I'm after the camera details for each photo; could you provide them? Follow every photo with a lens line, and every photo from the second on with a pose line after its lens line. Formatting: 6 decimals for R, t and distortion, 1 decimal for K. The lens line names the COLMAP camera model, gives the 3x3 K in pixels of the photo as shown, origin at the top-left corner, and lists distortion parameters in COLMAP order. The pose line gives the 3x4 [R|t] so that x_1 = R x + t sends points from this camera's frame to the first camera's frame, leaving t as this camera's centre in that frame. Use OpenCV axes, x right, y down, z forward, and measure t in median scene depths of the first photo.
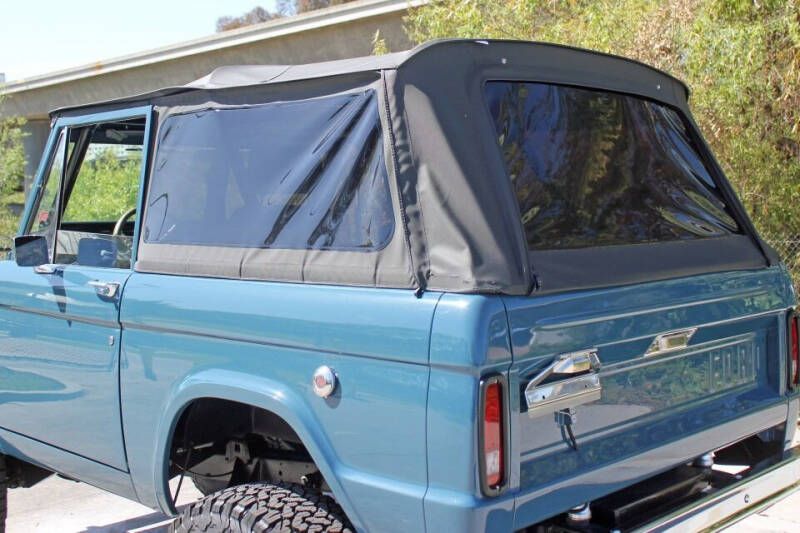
lens RADIAL K [[1618.9, 0, 400.0], [0, 1618.9, 266.5], [0, 0, 1]] dist [-0.001701, 0.075463]
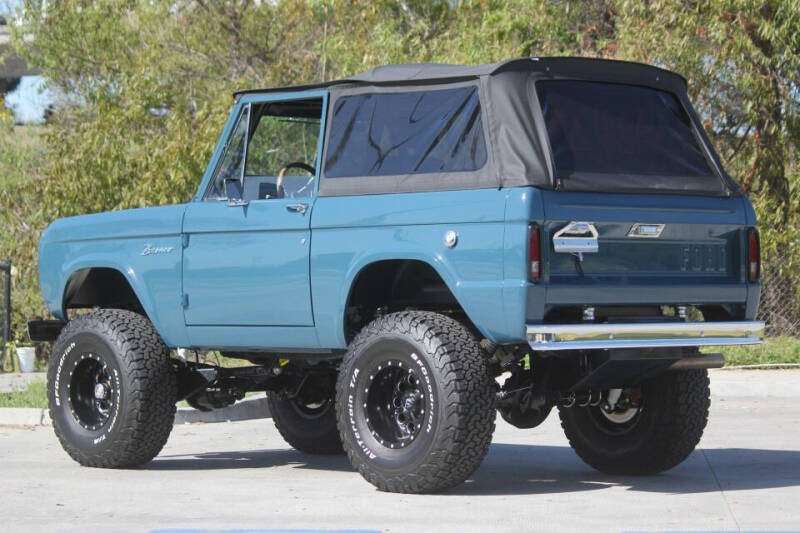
lens RADIAL K [[1704.6, 0, 400.0], [0, 1704.6, 266.5], [0, 0, 1]] dist [0.041188, 0.056761]
pose [[0.998786, 0.002559, -0.049185, -0.006593], [-0.001996, 0.999932, 0.011490, 0.079029], [0.049211, -0.011378, 0.998724, -0.997188]]
